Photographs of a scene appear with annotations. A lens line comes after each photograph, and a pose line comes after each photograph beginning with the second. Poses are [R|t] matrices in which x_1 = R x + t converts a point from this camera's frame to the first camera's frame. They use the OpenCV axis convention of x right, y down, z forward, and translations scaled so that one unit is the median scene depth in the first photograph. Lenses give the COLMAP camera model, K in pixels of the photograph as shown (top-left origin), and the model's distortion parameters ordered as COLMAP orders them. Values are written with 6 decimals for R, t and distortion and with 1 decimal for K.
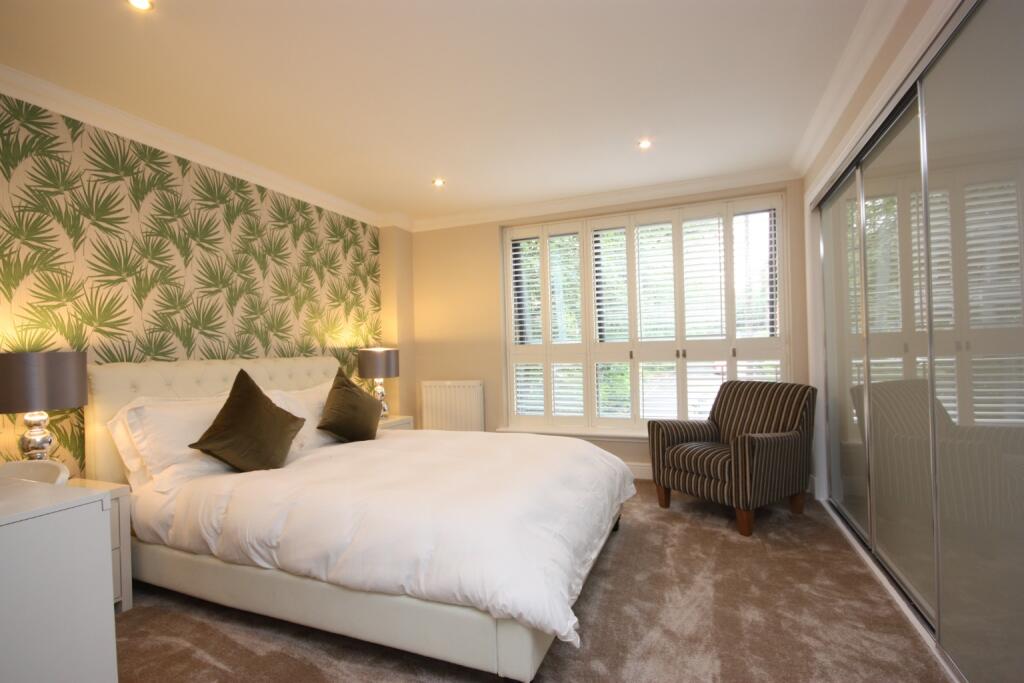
lens RADIAL K [[474.9, 0, 510.7], [0, 474.9, 351.7], [0, 0, 1]] dist [-0.001019, -0.000468]
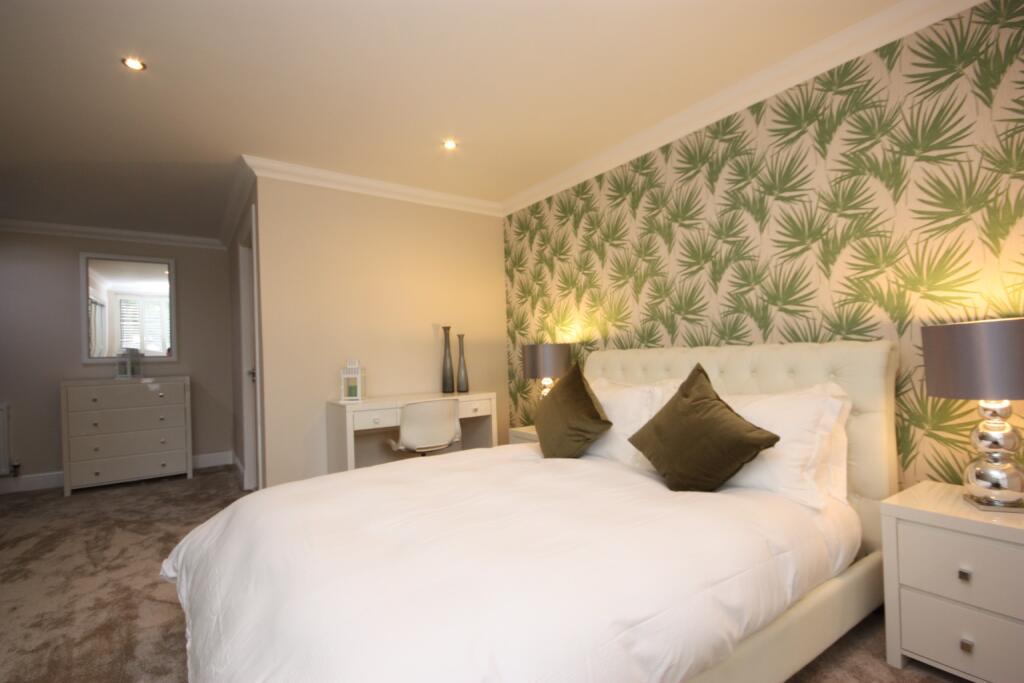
lens RADIAL K [[1469.4, 0, 512.0], [0, 1469.4, 341.5], [0, 0, 1]] dist [0.003665, 0.003368]
pose [[-0.819022, 0.051619, -0.571435, 1.181188], [0.056308, 0.998368, 0.009480, -0.036794], [0.570992, -0.024412, -0.820593, 2.904140]]
